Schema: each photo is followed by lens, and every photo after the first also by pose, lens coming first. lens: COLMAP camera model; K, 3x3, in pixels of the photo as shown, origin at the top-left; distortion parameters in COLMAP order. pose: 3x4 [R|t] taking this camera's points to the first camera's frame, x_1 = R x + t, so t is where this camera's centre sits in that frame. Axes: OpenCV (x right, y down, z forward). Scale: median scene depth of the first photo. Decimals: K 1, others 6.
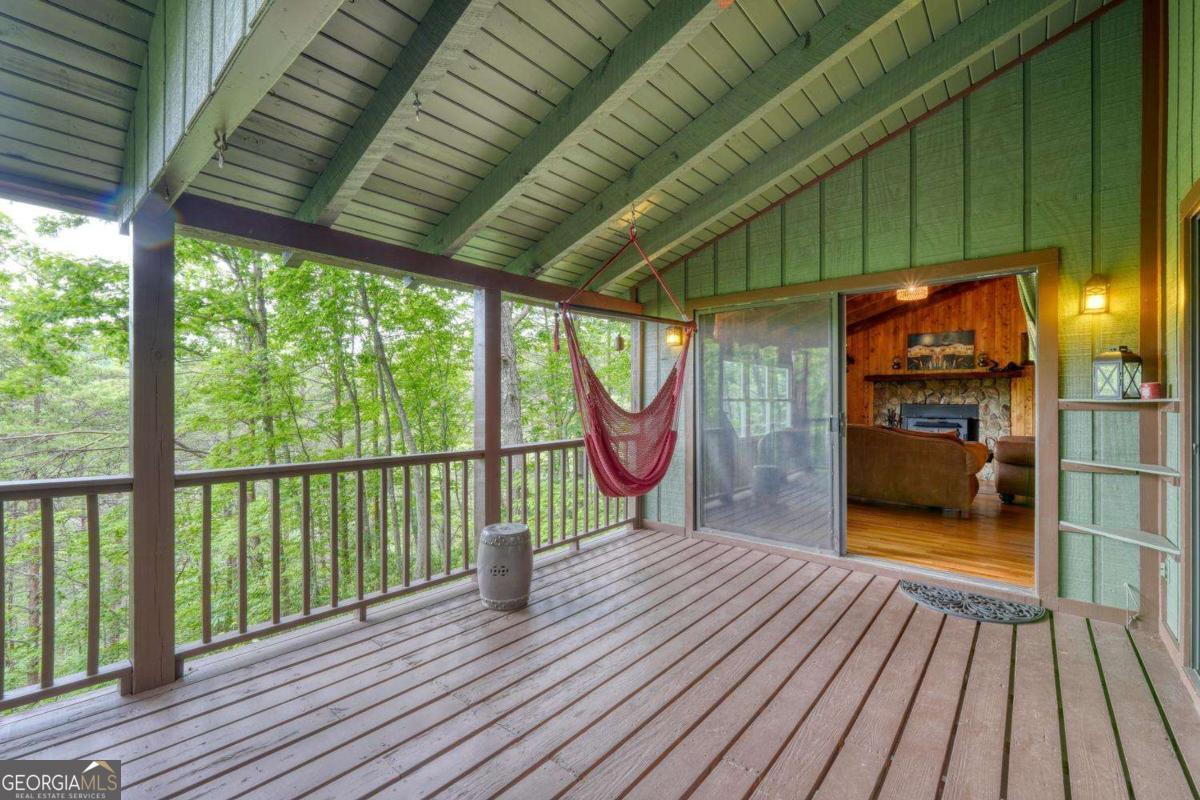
lens RADIAL K [[505.3, 0, 600.0], [0, 505.3, 400.0], [0, 0, 1]] dist [-0.001912, 0.000205]
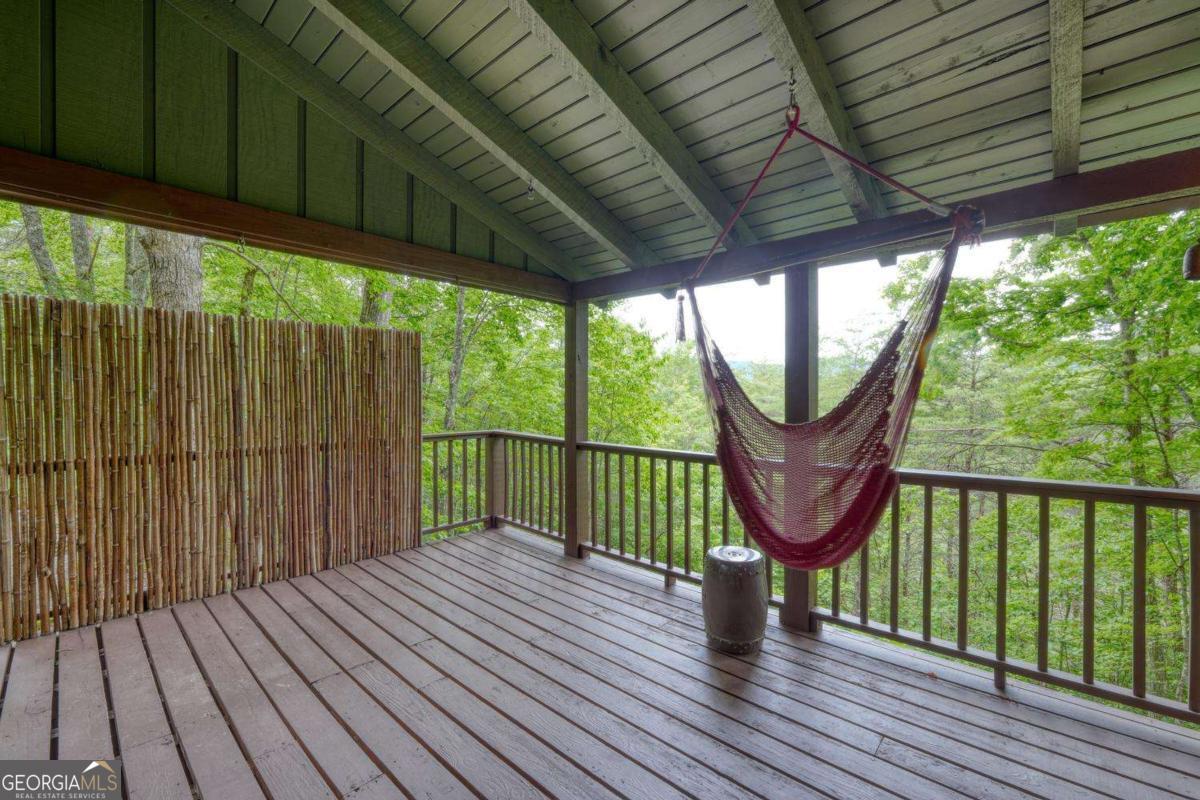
lens RADIAL K [[539.7, 0, 600.0], [0, 539.7, 400.0], [0, 0, 1]] dist [0.001259, 0.000197]
pose [[-0.007466, -0.005625, -0.999956, 0.365131], [-0.001583, 0.999983, -0.005613, 0.003698], [0.999971, 0.001541, -0.007475, 0.398923]]
